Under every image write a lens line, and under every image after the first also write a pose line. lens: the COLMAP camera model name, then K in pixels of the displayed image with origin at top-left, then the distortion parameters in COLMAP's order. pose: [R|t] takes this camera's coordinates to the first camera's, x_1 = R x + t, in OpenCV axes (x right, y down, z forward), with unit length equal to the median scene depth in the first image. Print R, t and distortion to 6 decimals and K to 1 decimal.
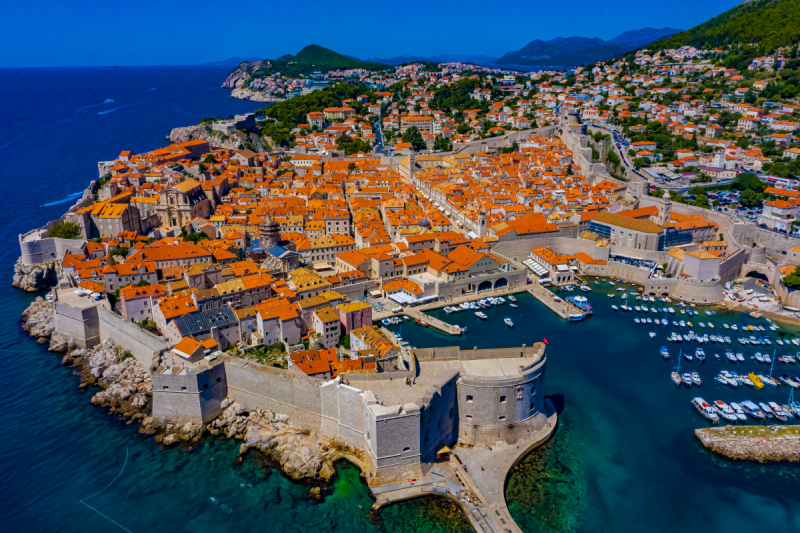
lens RADIAL K [[634.5, 0, 400.0], [0, 634.5, 266.5], [0, 0, 1]] dist [-0.008354, 0.002658]
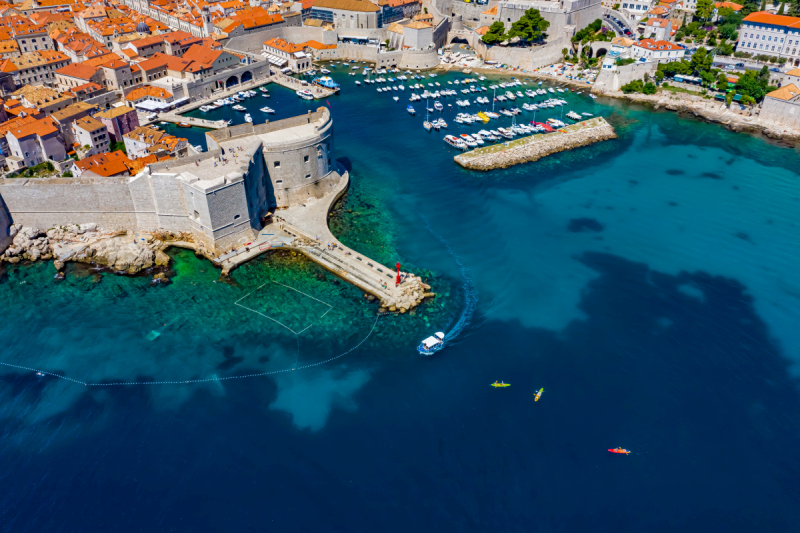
lens RADIAL K [[634.5, 0, 400.0], [0, 634.5, 266.5], [0, 0, 1]] dist [-0.008354, 0.002658]
pose [[0.874780, -0.257678, 0.410320, -0.124927], [0.142866, 0.946383, 0.289739, 0.057746], [-0.462979, -0.194837, 0.864690, -0.039999]]
